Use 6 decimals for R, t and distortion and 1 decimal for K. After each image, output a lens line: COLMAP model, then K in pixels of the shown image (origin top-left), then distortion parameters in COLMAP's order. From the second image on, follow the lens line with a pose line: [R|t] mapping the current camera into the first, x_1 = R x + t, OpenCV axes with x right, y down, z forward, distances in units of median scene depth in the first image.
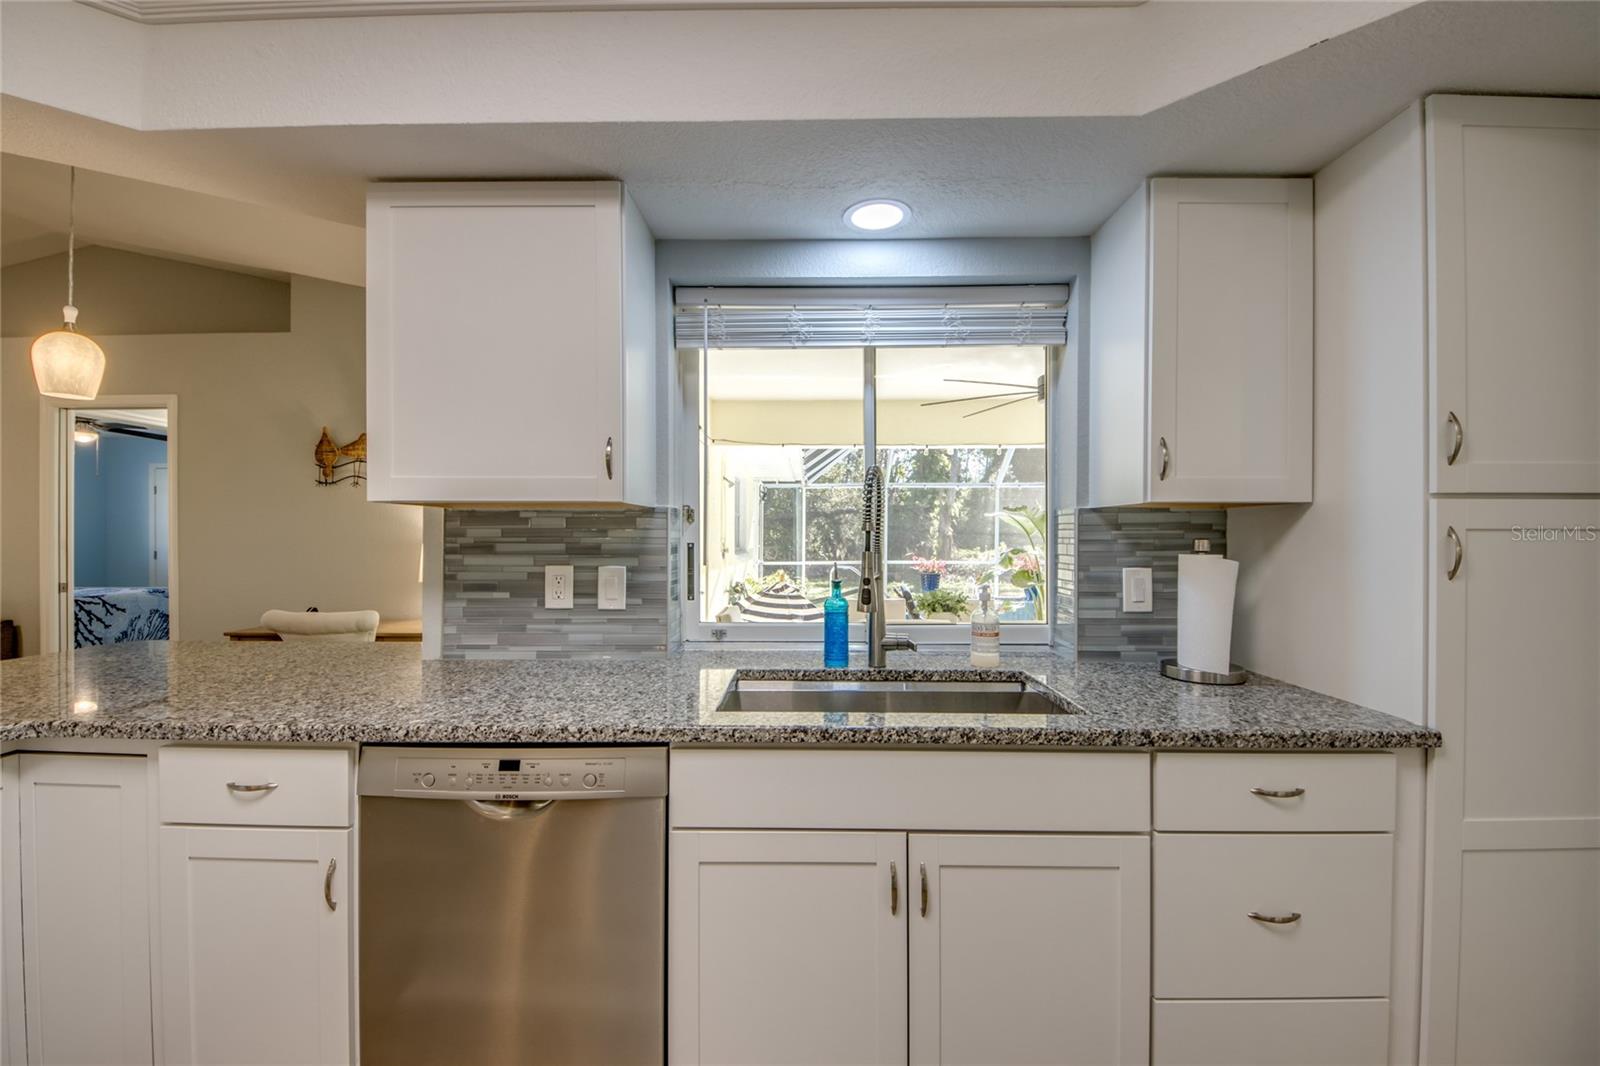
lens RADIAL K [[696.9, 0, 821.0], [0, 696.9, 539.3], [0, 0, 1]] dist [0.000207, -0.007441]
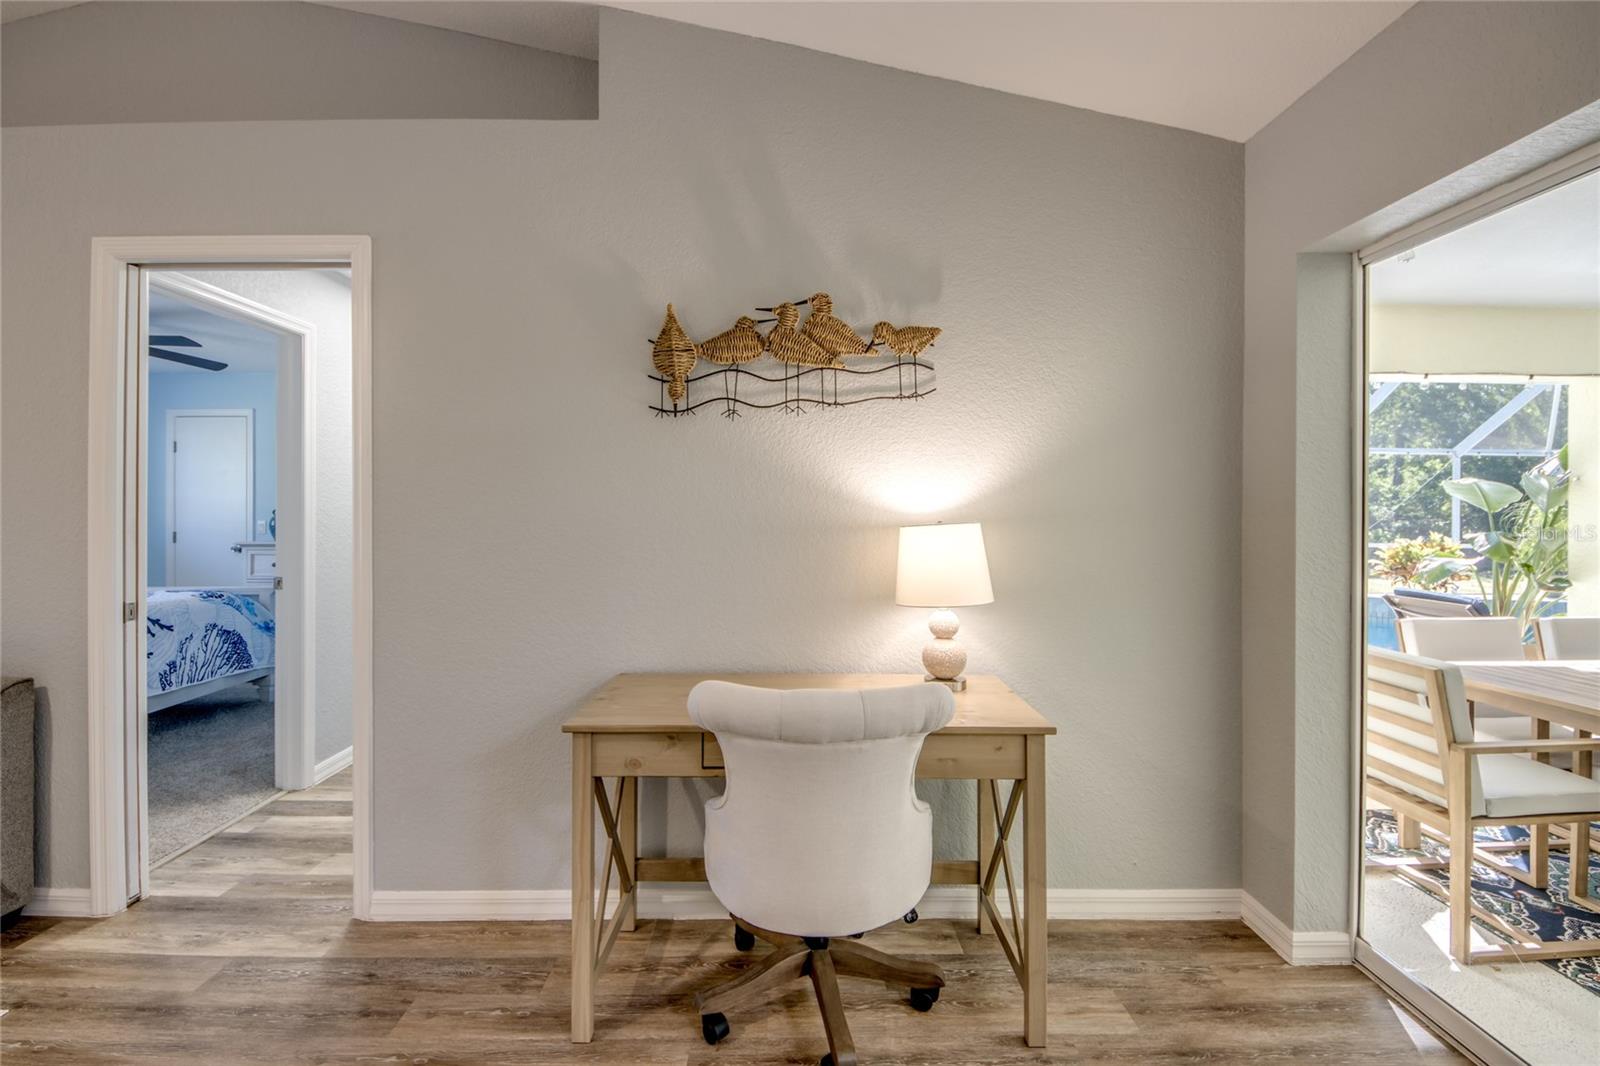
lens RADIAL K [[690.4, 0, 786.4], [0, 690.4, 511.9], [0, 0, 1]] dist [0.039180, -0.029451]
pose [[0.999687, 0.001967, 0.024944, -0.481368], [-0.001834, 0.999984, -0.005343, -0.001855], [-0.024954, 0.005295, 0.999675, 0.359977]]
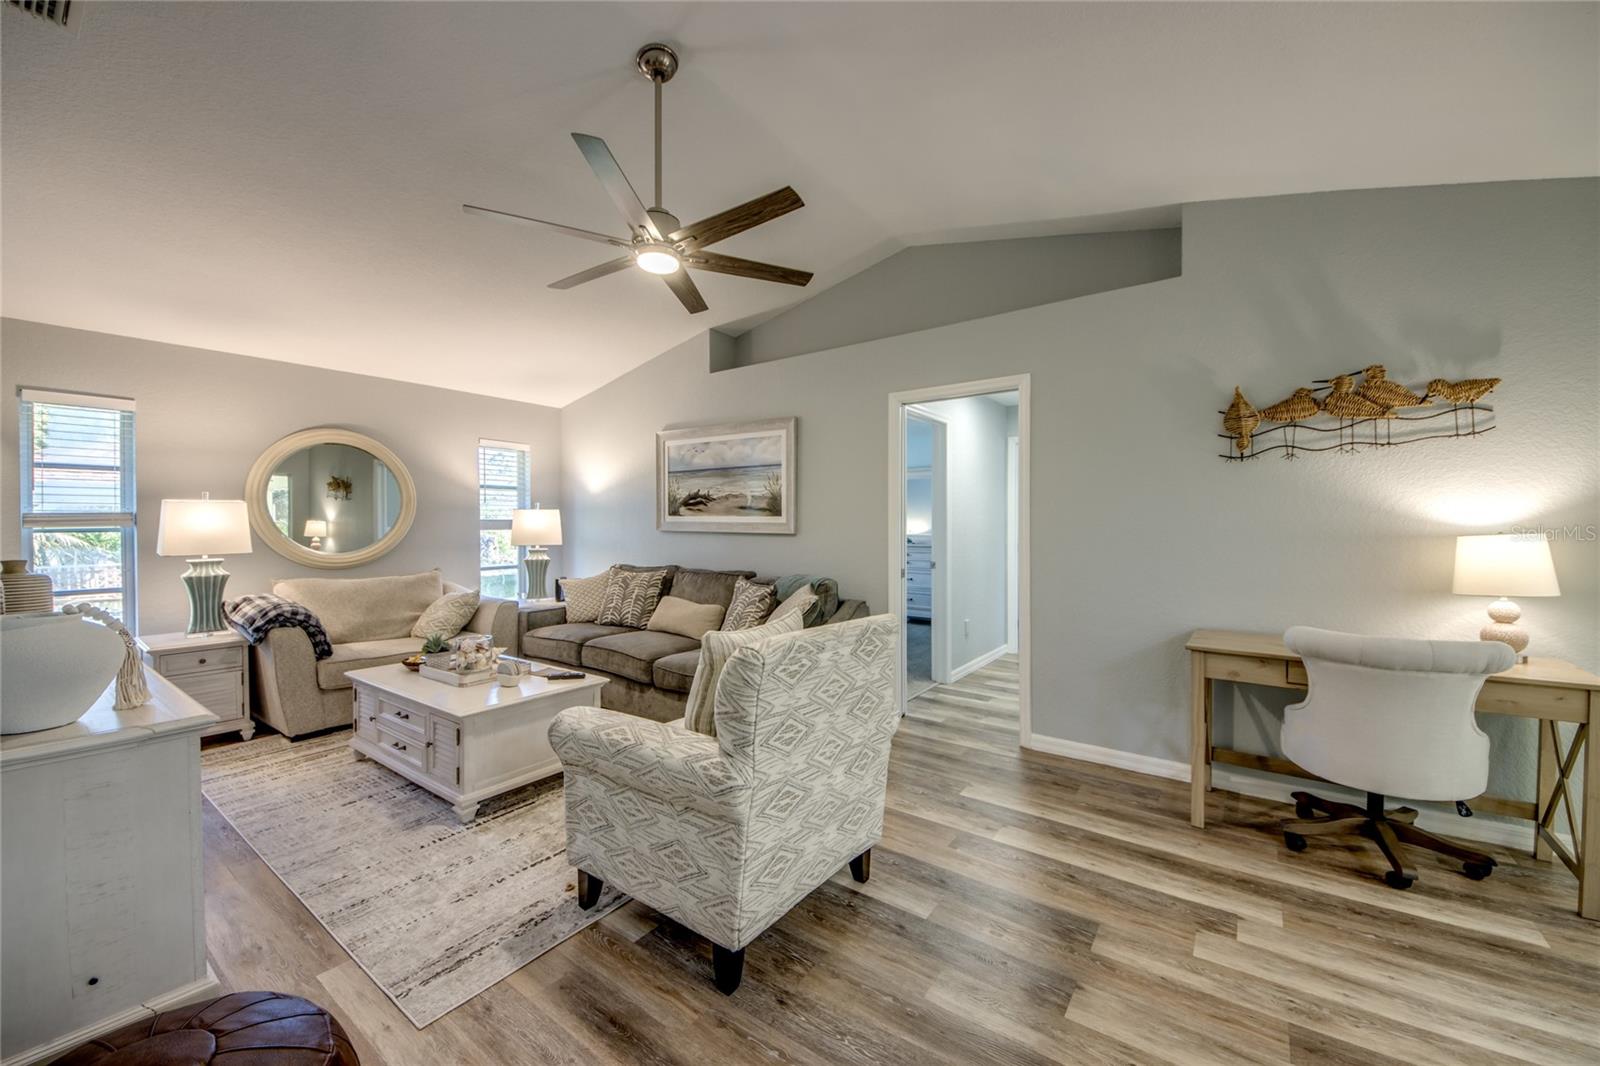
lens RADIAL K [[600.8, 0, 802.8], [0, 600.8, 525.4], [0, 0, 1]] dist [0.023426, -0.015581]
pose [[0.821417, 0.003823, -0.570315, -0.547187], [-0.003293, 0.999993, 0.001959, -0.002534], [0.570318, 0.000269, 0.821424, 0.116143]]
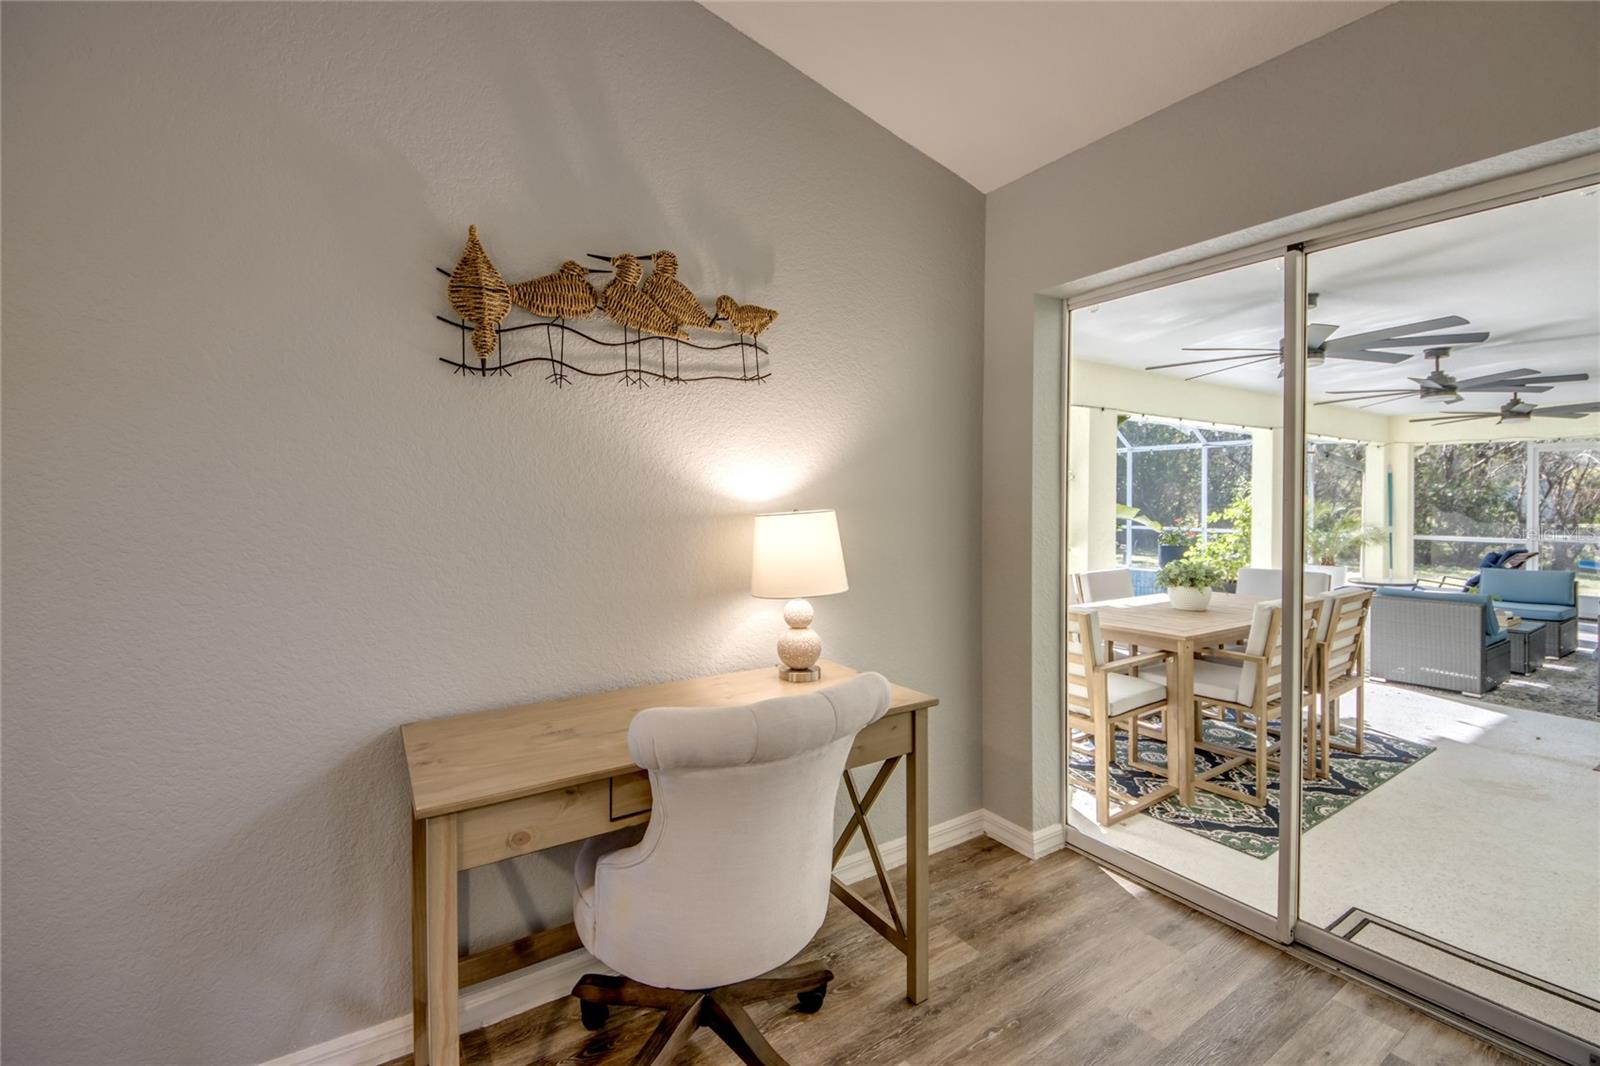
lens RADIAL K [[690.4, 0, 786.4], [0, 690.4, 511.9], [0, 0, 1]] dist [0.039180, -0.029451]
pose [[0.827174, -0.008788, 0.561877, -0.595411], [0.004984, 0.999953, 0.008302, -0.000929], [-0.561924, -0.004067, 0.827179, 0.430192]]
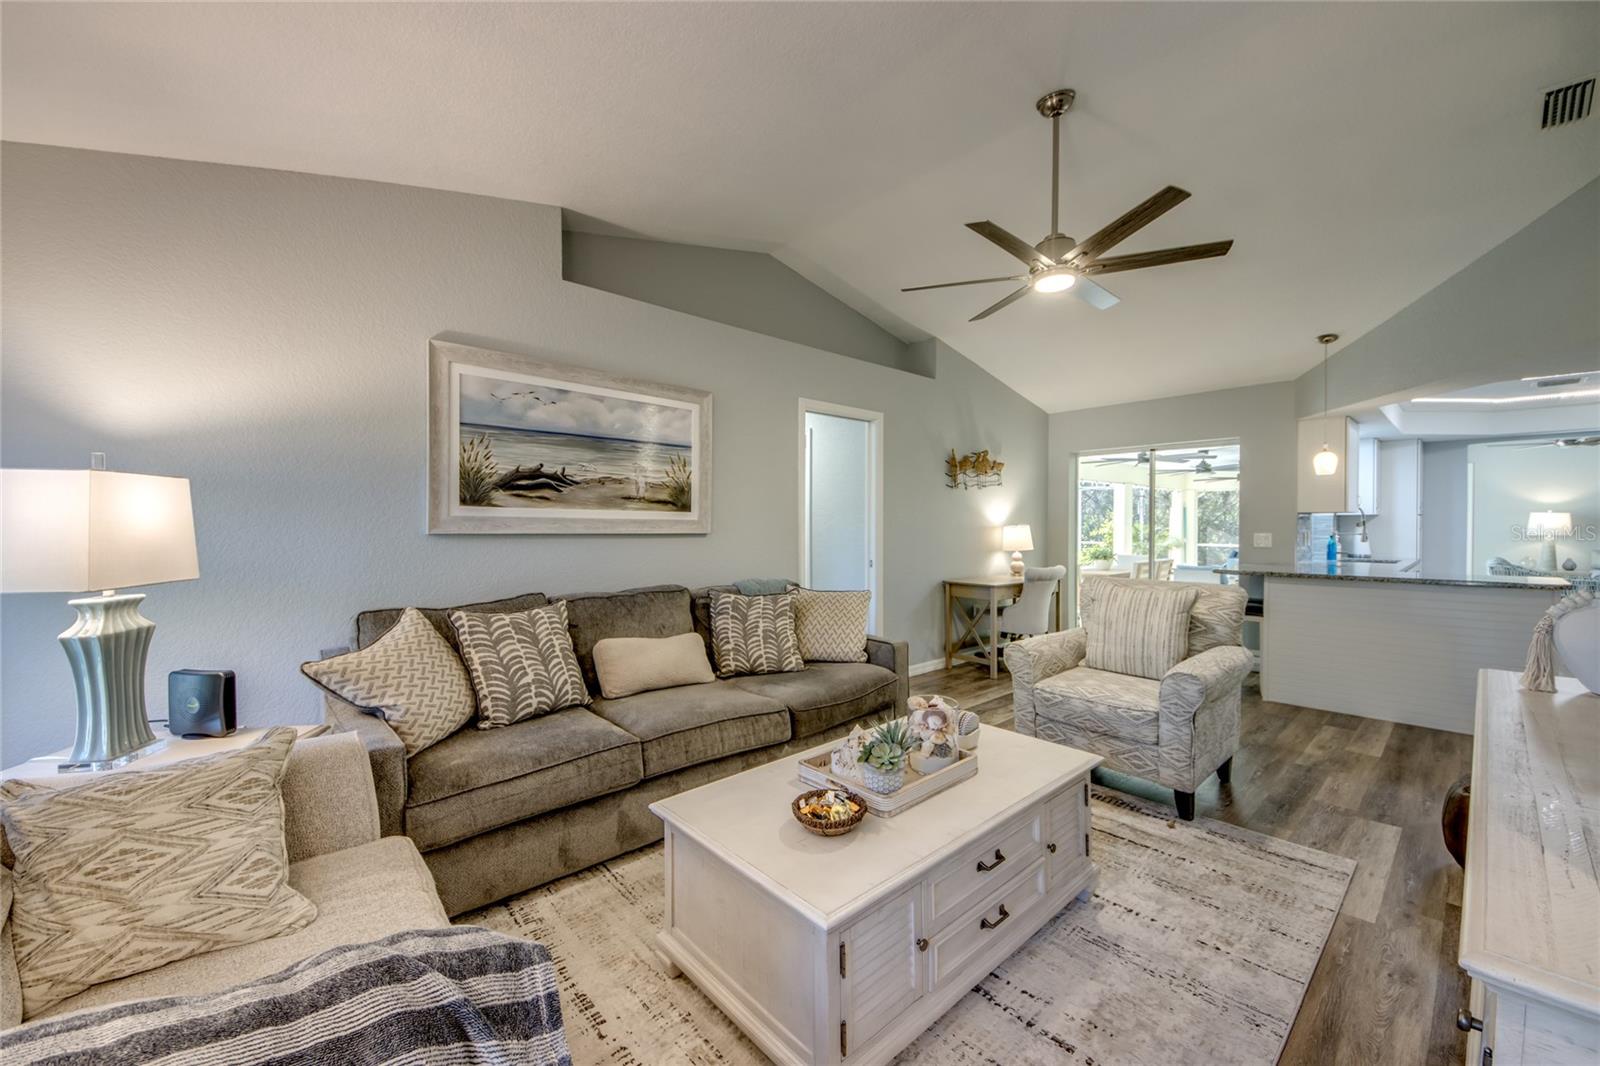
lens RADIAL K [[600.8, 0, 802.8], [0, 600.8, 525.4], [0, 0, 1]] dist [0.023426, -0.015581]
pose [[0.738892, 0.000257, 0.673824, -1.359493], [0.001110, 0.999998, -0.001598, 0.002598], [-0.673823, 0.001929, 0.738890, 0.204580]]
